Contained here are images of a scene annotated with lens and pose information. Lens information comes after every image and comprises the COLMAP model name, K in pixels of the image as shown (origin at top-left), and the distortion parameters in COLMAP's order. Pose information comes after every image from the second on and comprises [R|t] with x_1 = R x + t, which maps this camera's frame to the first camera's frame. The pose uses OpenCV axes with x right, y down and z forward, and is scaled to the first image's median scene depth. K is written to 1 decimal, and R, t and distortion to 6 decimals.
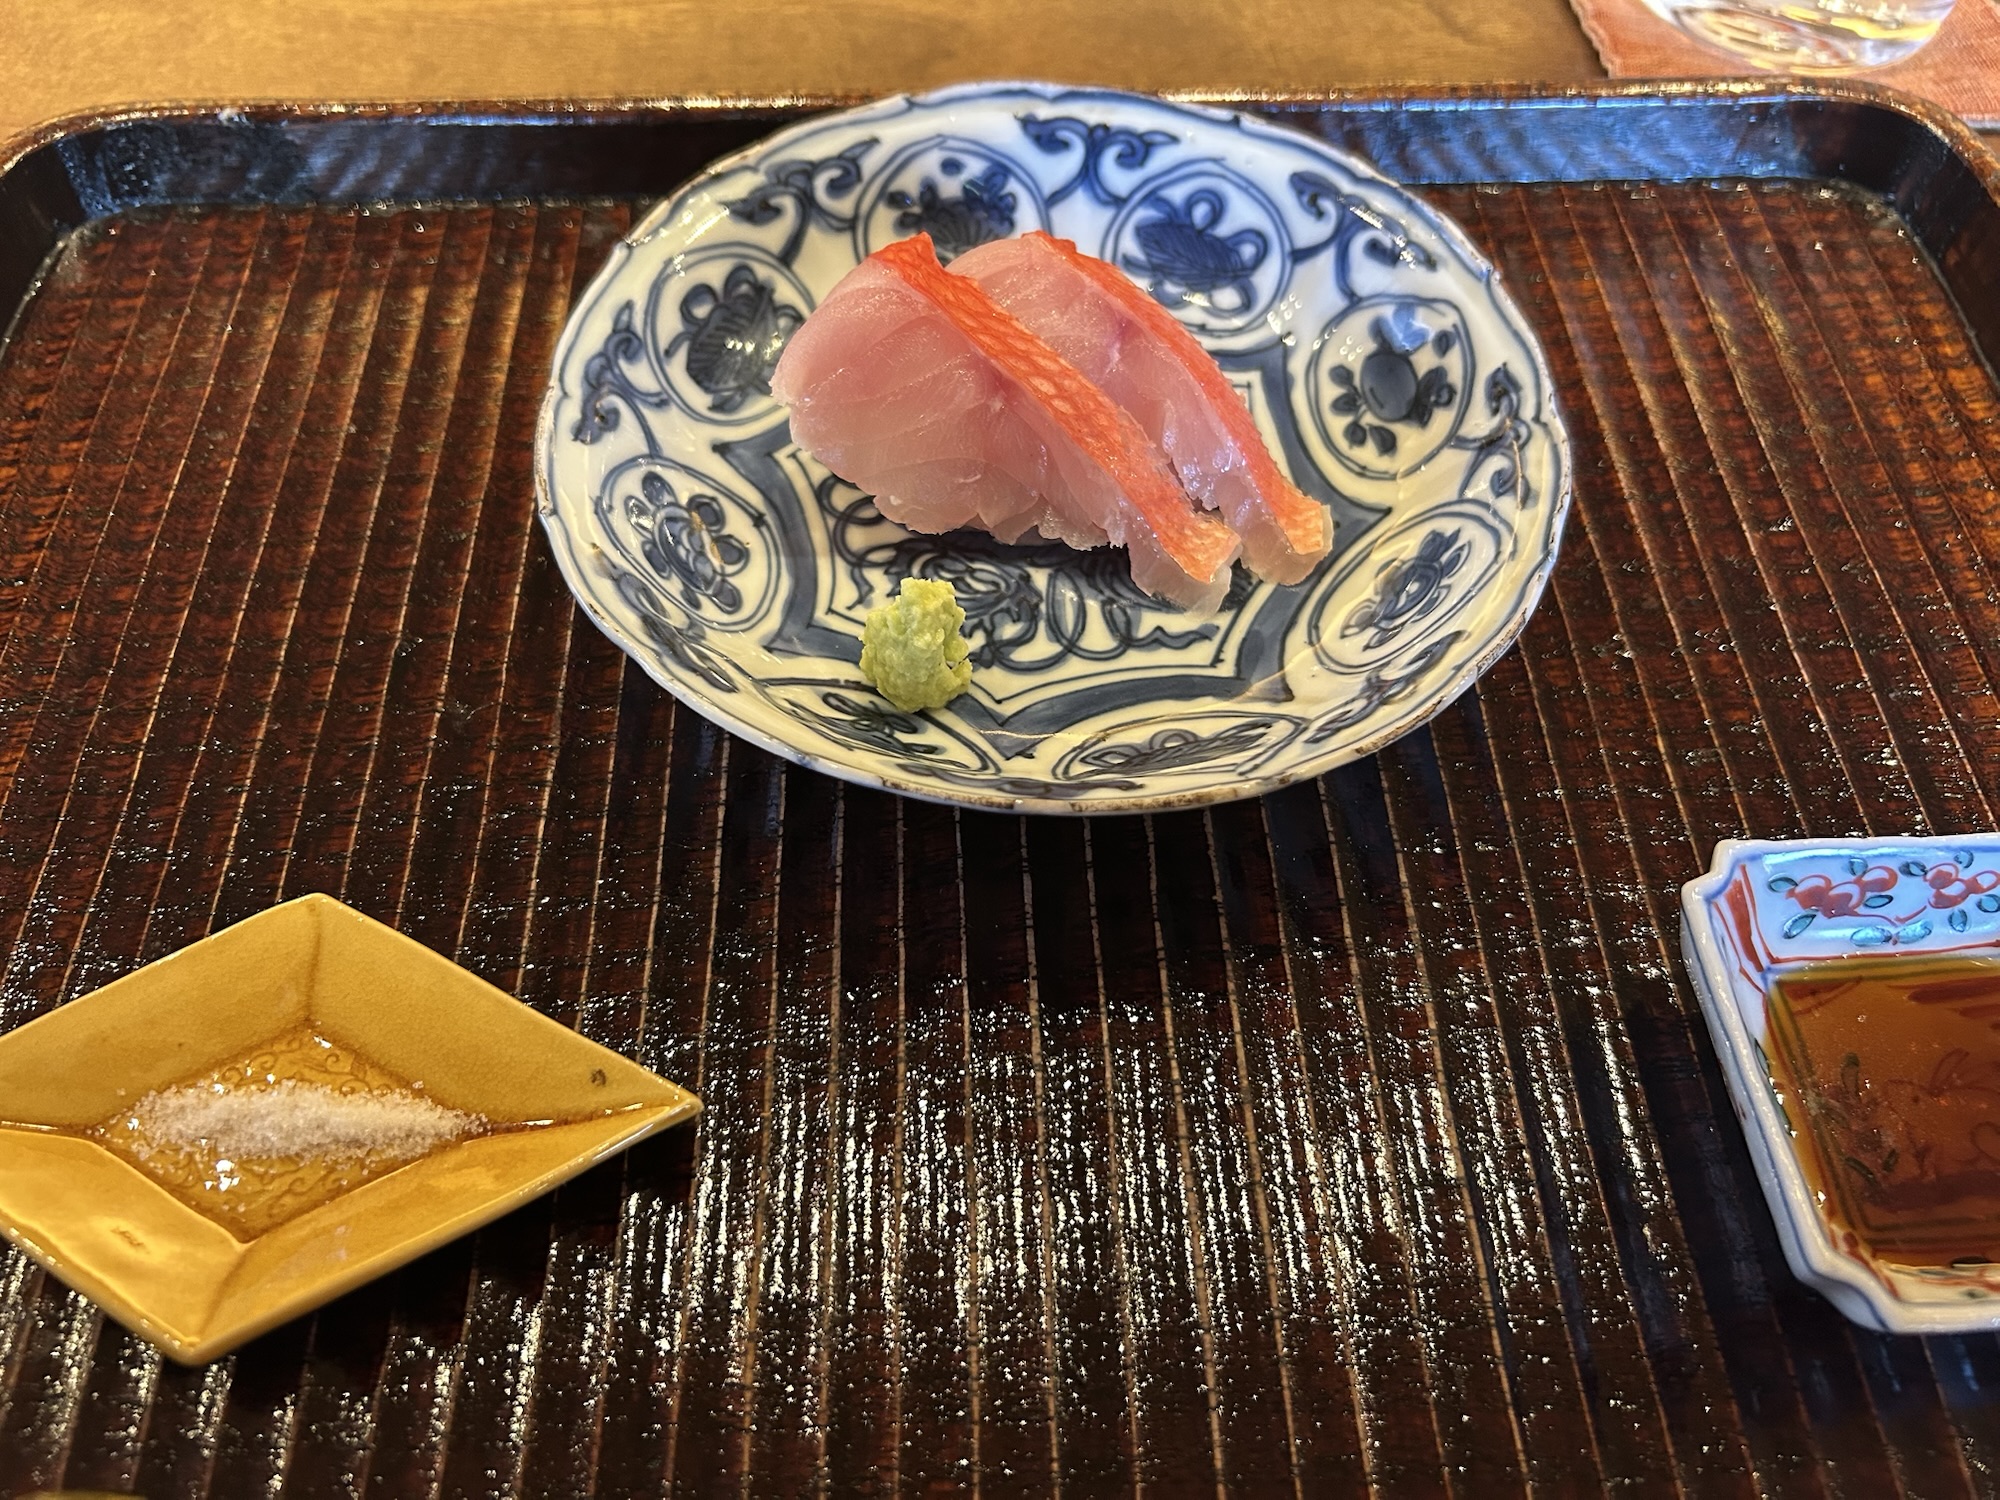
lens RADIAL K [[1500.2, 0, 1000.0], [0, 1500.2, 750.0], [0, 0, 1]] dist [0.198313, -0.422744]
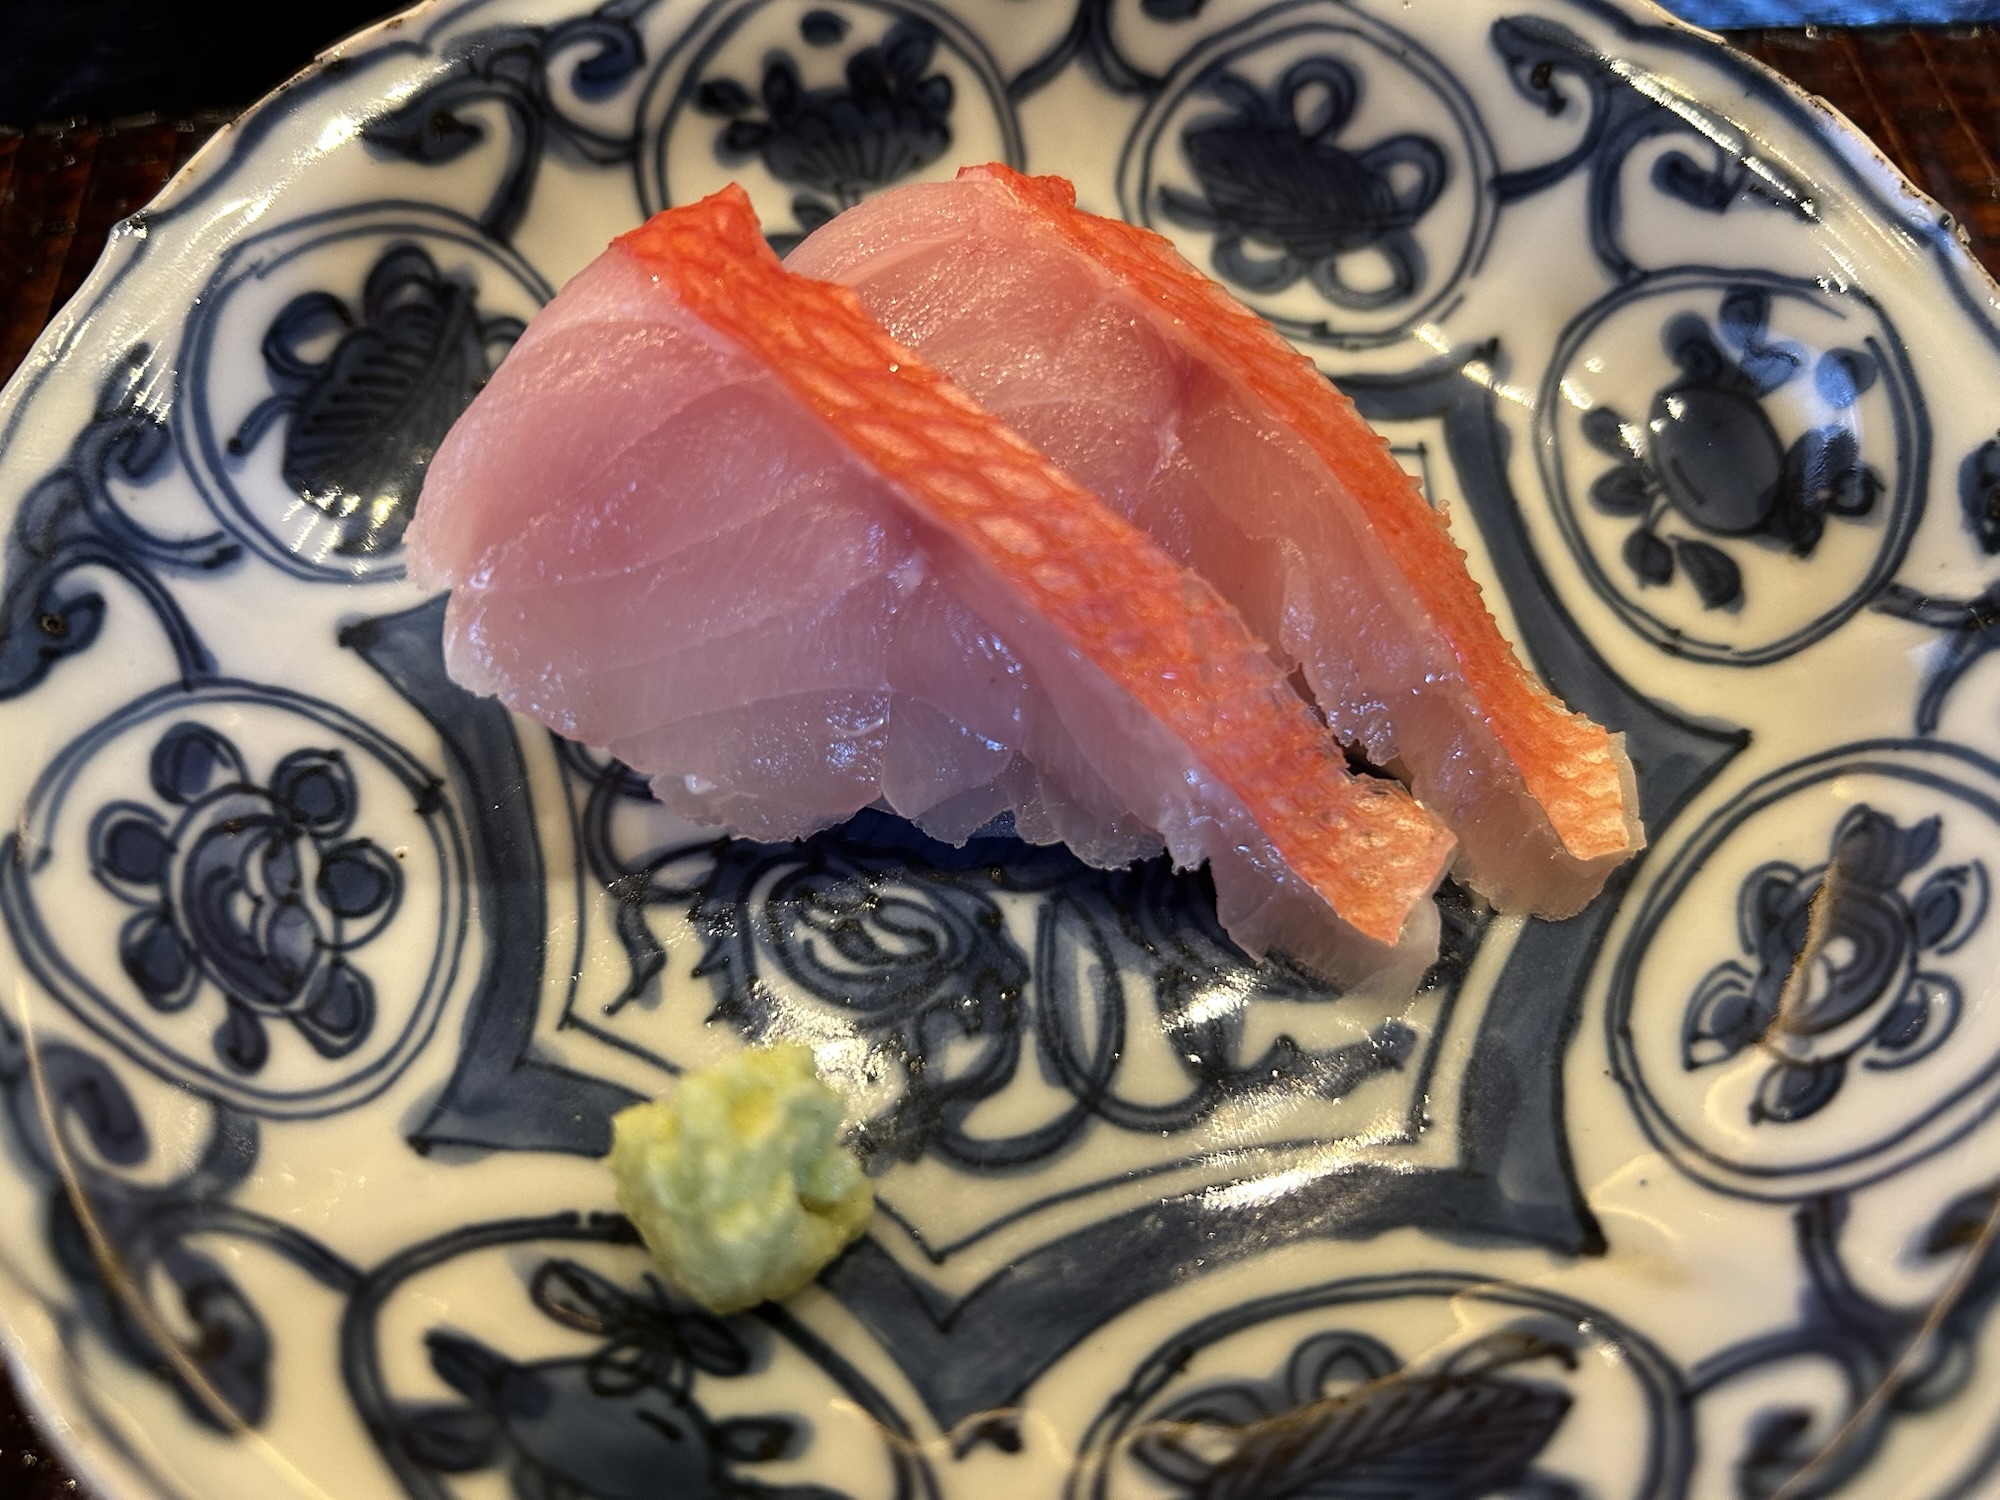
lens RADIAL K [[1541.8, 0, 1000.0], [0, 1541.8, 750.0], [0, 0, 1]] dist [0.000808, -0.000925]
pose [[0.999396, -0.034665, 0.002353, 0.020386], [0.034333, 0.995678, 0.086298, -0.205665], [-0.005334, -0.086165, 0.996267, 0.522296]]
